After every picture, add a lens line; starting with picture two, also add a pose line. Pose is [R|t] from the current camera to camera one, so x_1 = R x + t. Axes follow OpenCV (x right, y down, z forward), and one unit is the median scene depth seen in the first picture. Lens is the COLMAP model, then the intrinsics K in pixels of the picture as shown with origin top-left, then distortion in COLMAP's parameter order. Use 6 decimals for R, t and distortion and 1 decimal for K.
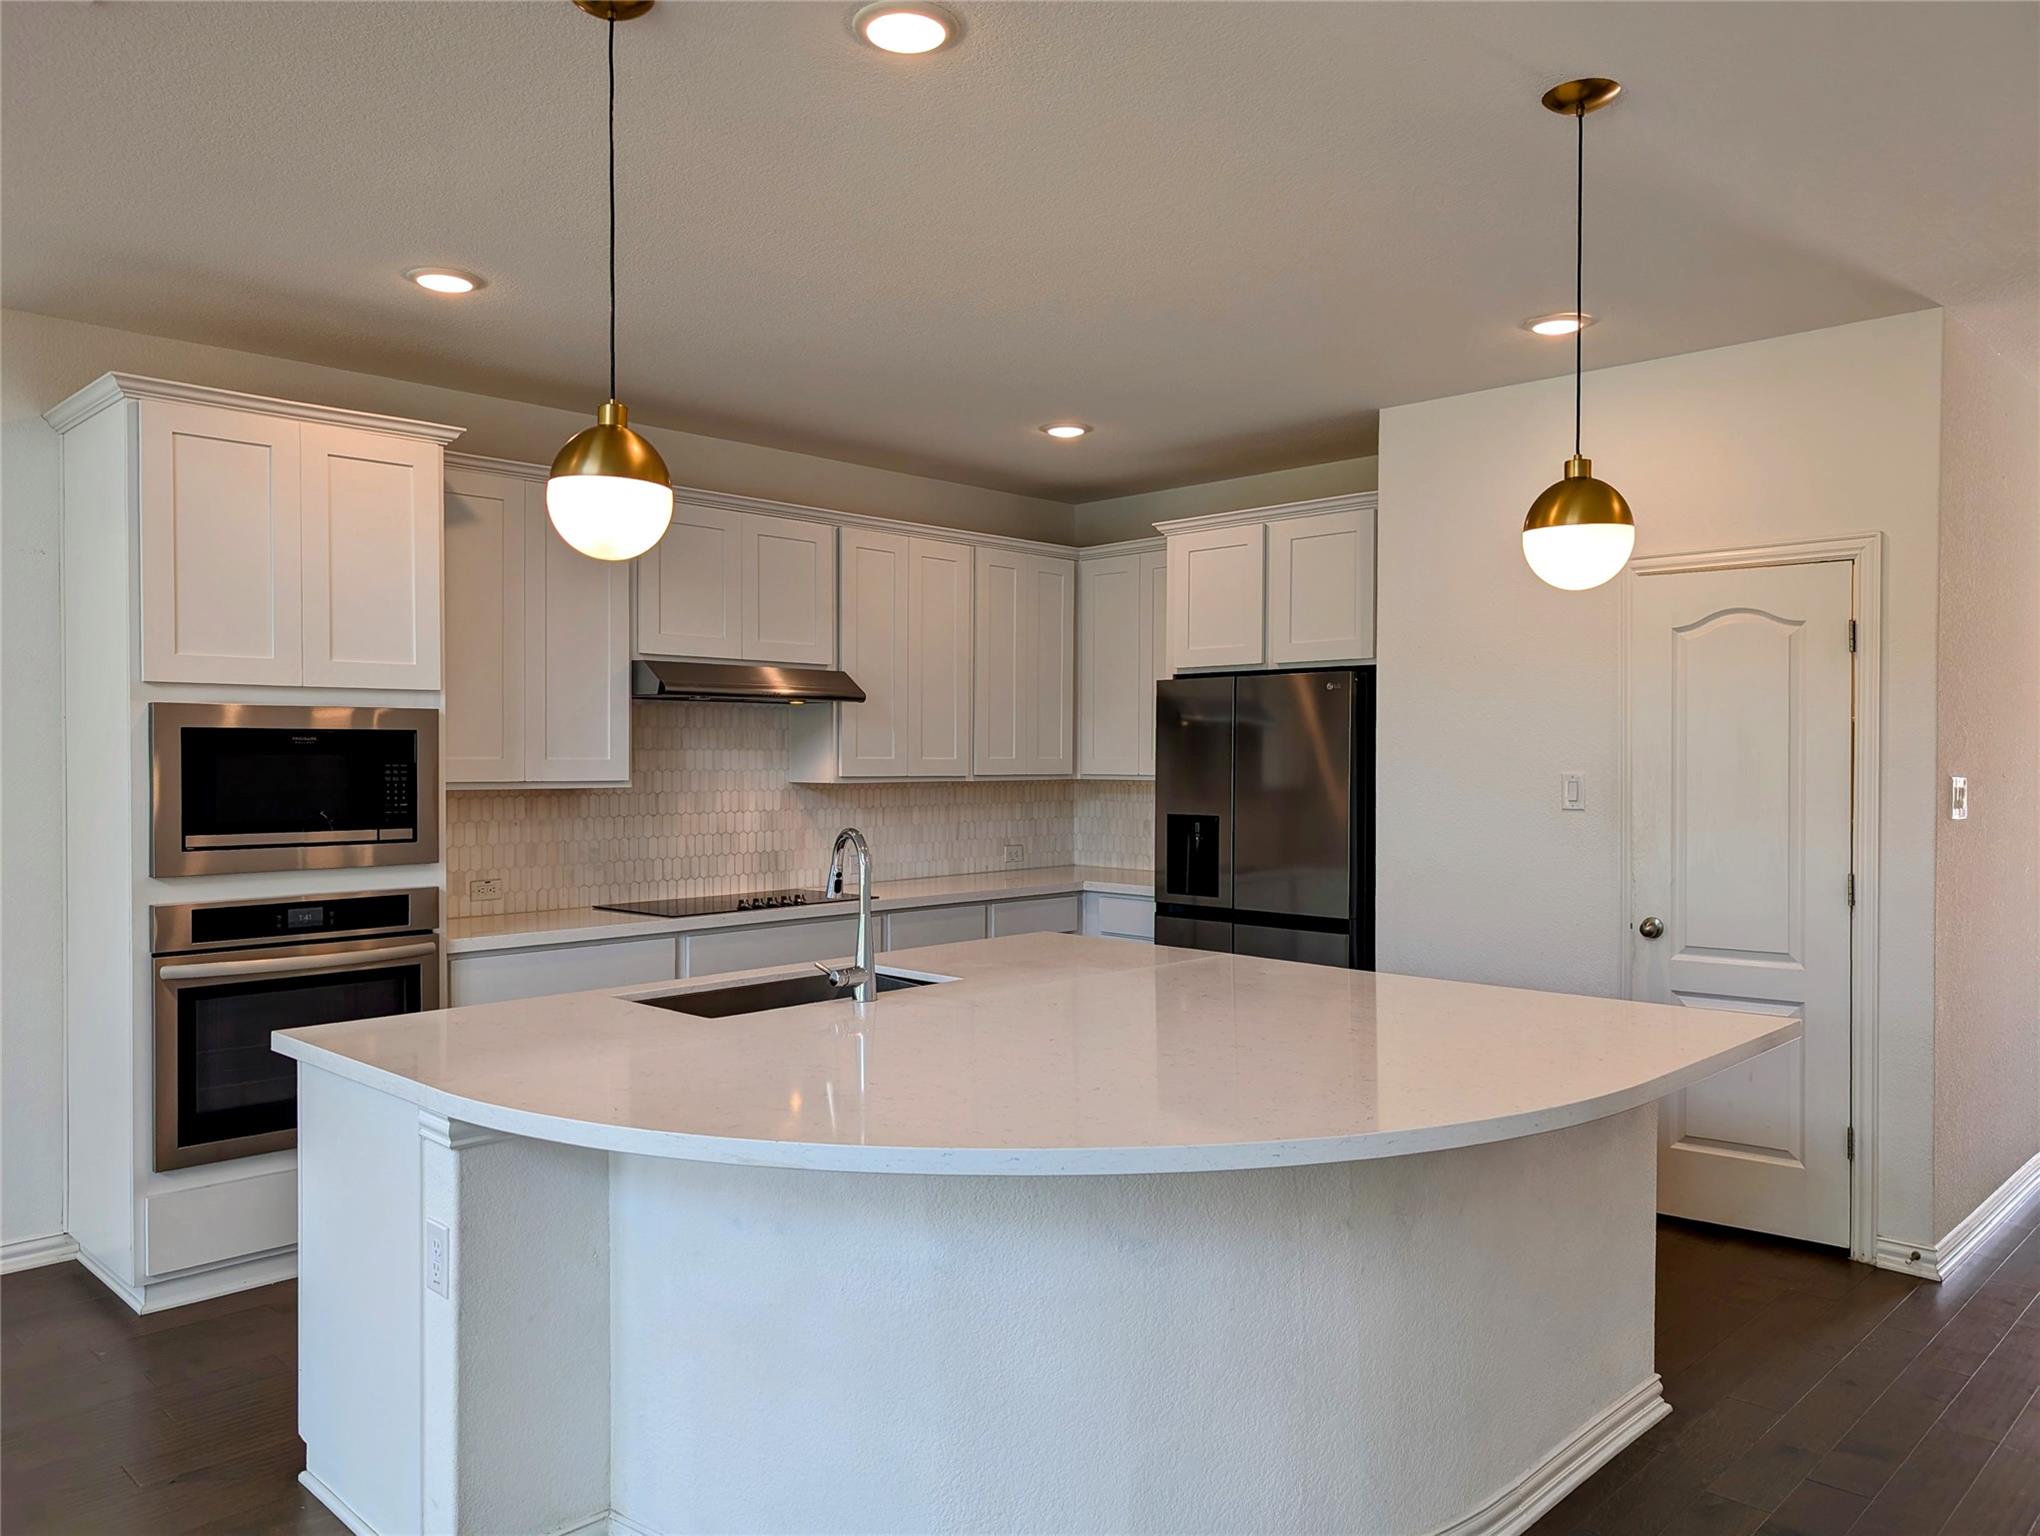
lens RADIAL K [[1459.2, 0, 1020.0], [0, 1459.2, 768.0], [0, 0, 1]] dist [0.046367, -0.068101]
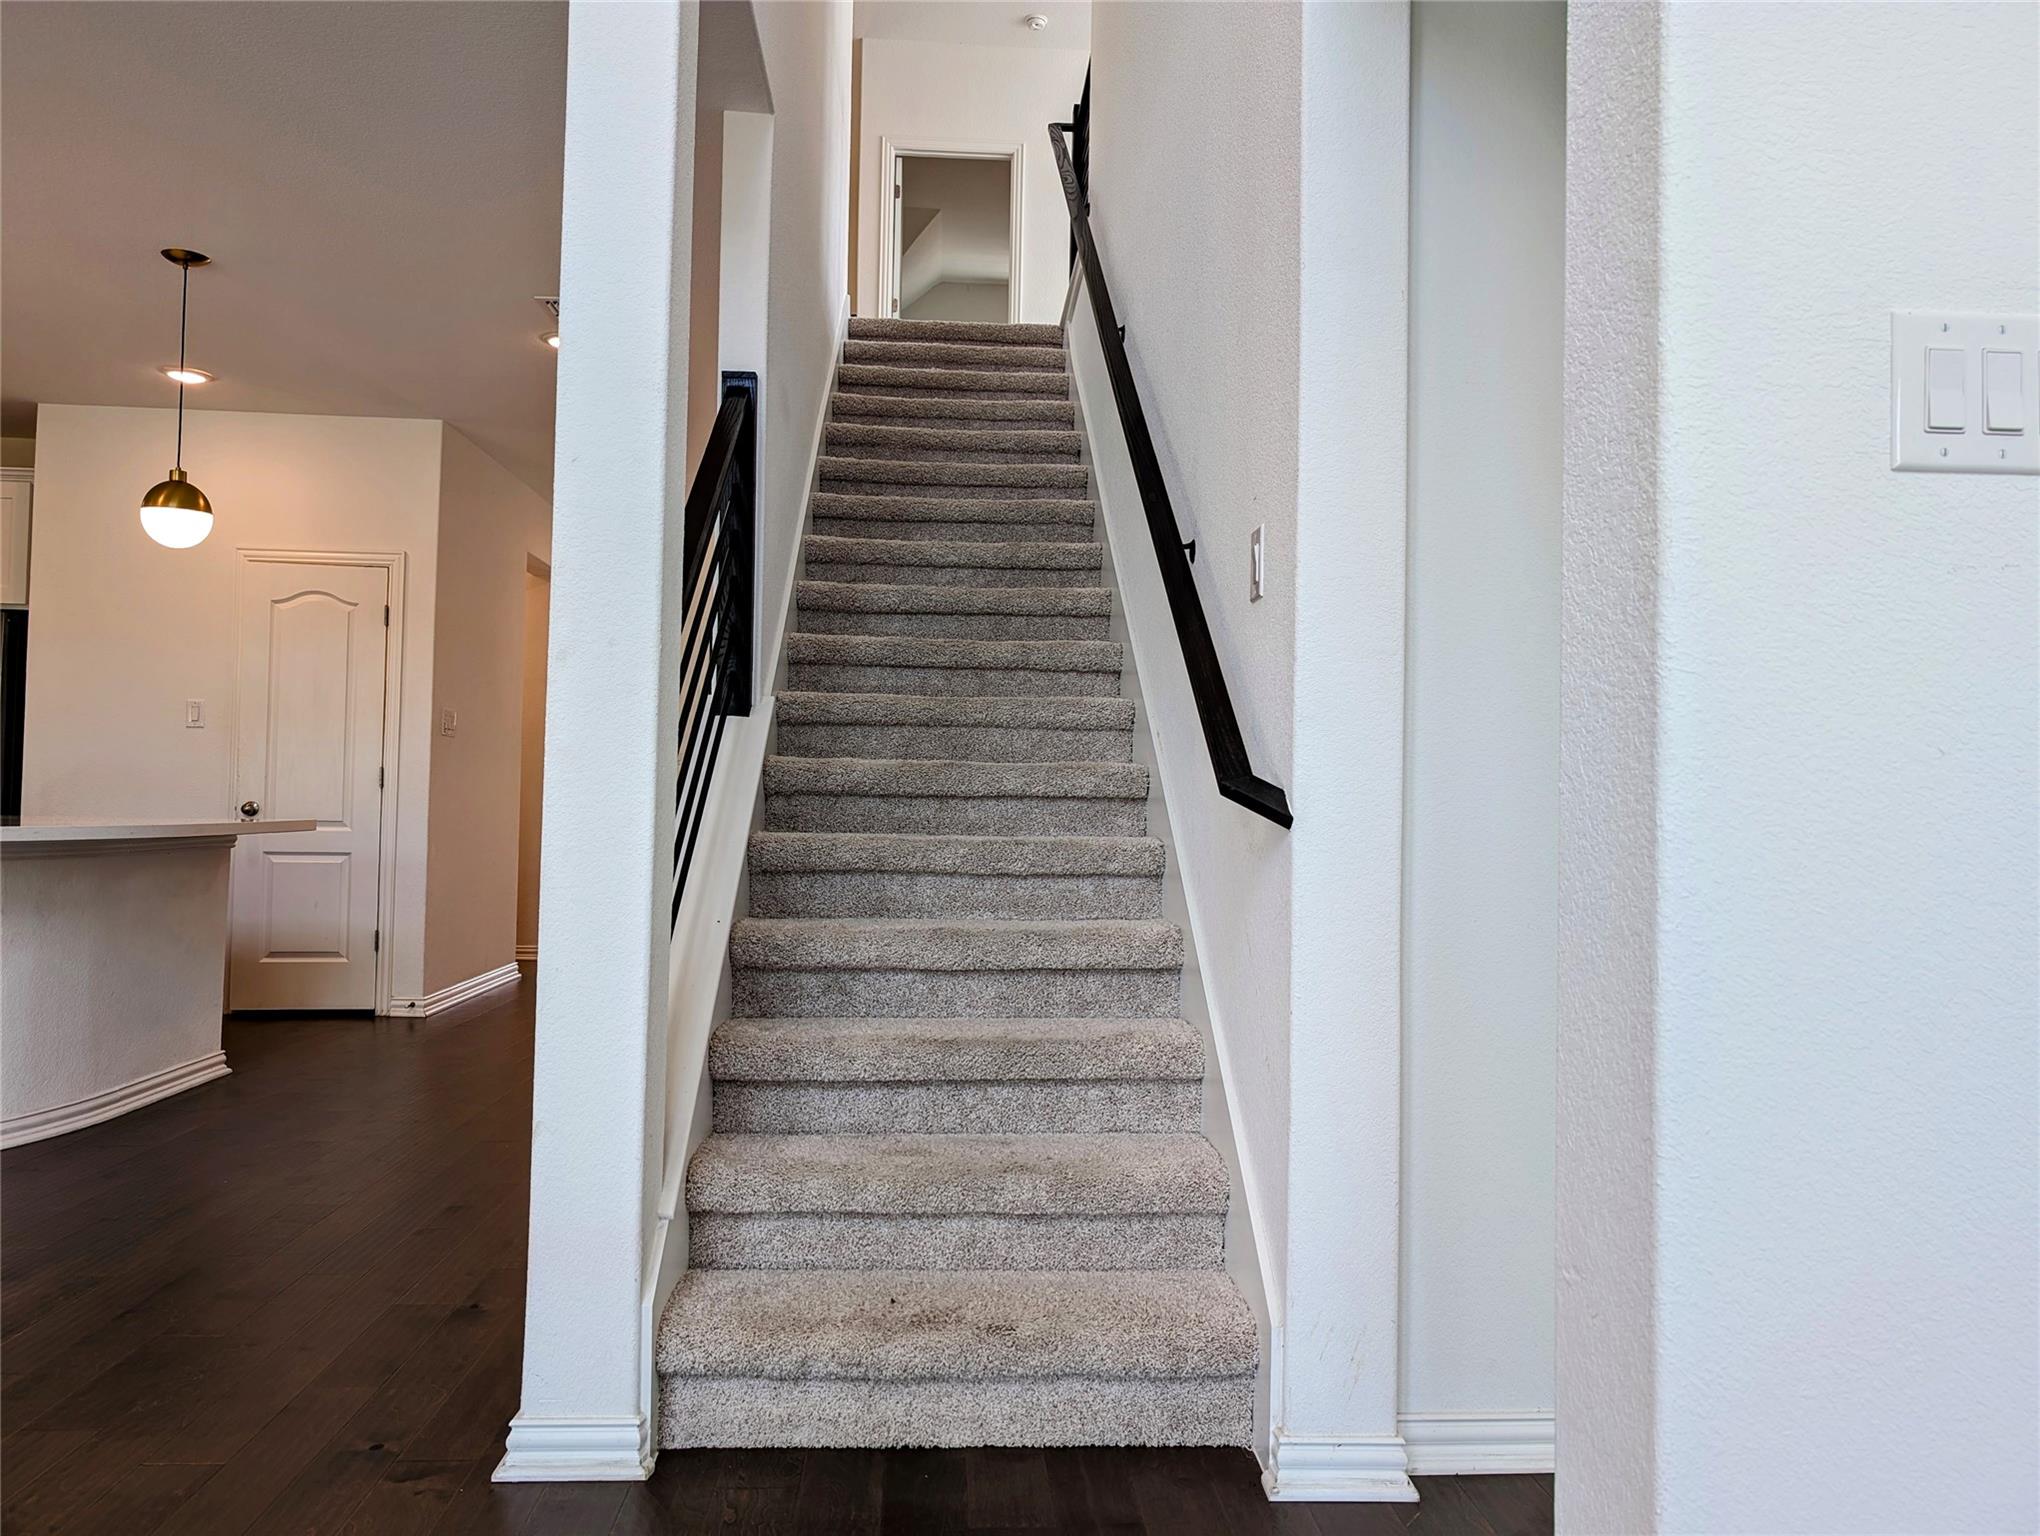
lens RADIAL K [[1473.8, 0, 1020.0], [0, 1473.8, 768.0], [0, 0, 1]] dist [0.015900, 0.004700]
pose [[0.671249, 0.033767, 0.740463, -0.114291], [-0.015229, 0.999379, -0.031769, 0.088266], [-0.741076, 0.010049, 0.671346, -0.442353]]
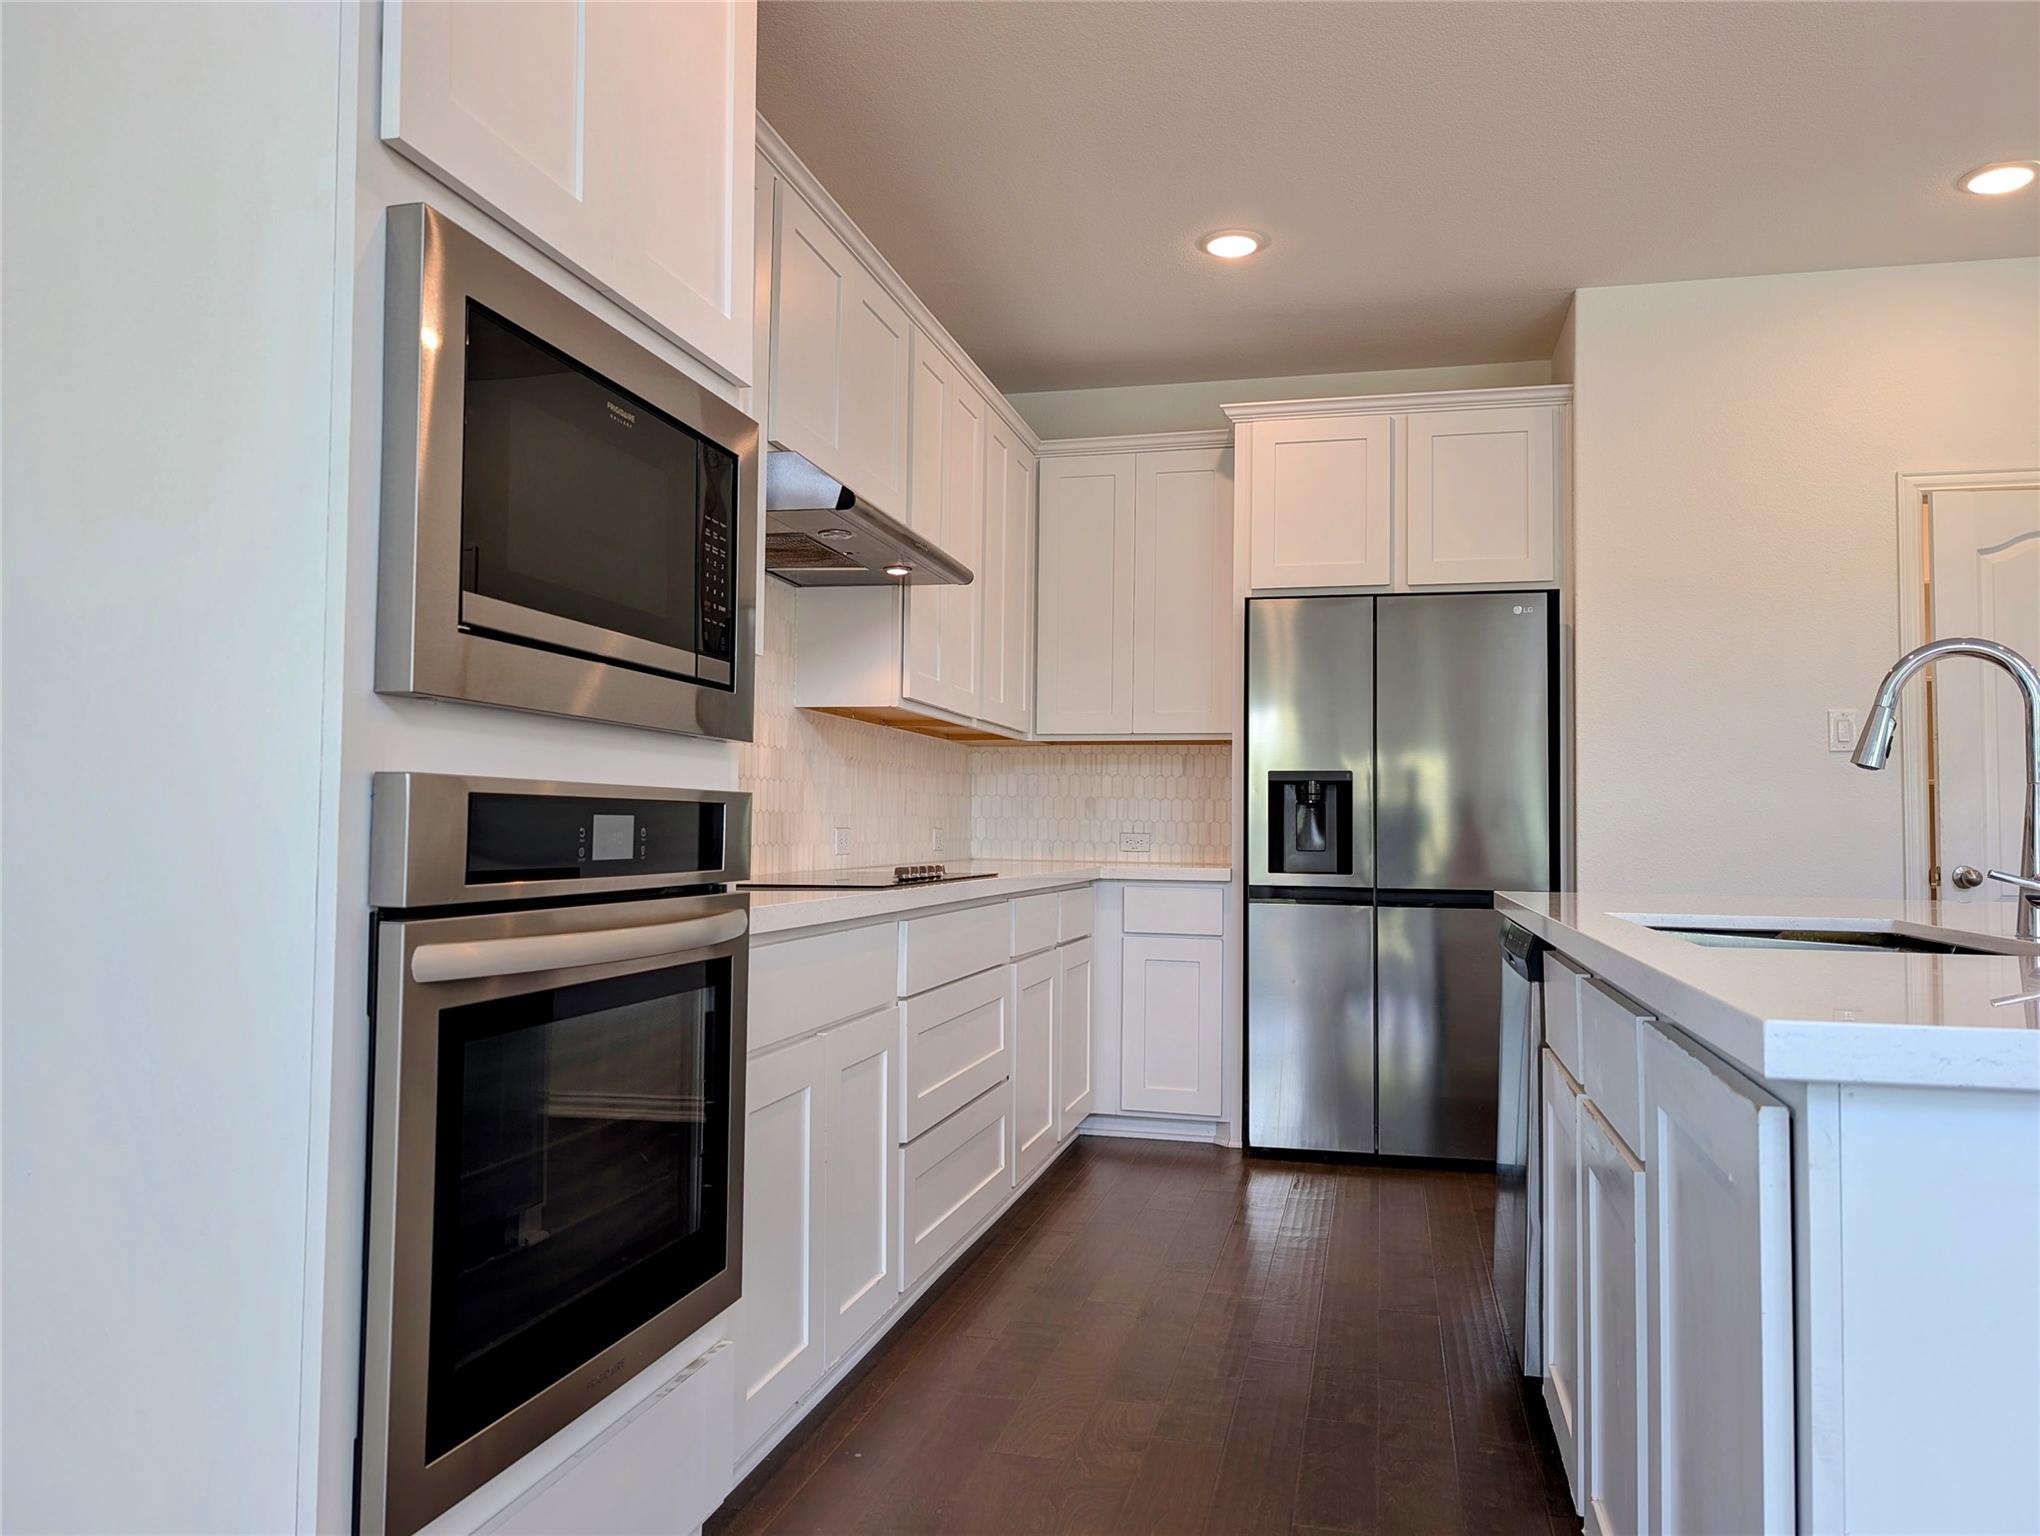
lens RADIAL K [[1459.2, 0, 1020.0], [0, 1459.2, 768.0], [0, 0, 1]] dist [0.046367, -0.068101]
pose [[0.860296, 0.030654, 0.508873, -0.445329], [-0.006182, 0.998744, -0.049712, 0.075835], [-0.509757, 0.039621, 0.859405, 0.433759]]
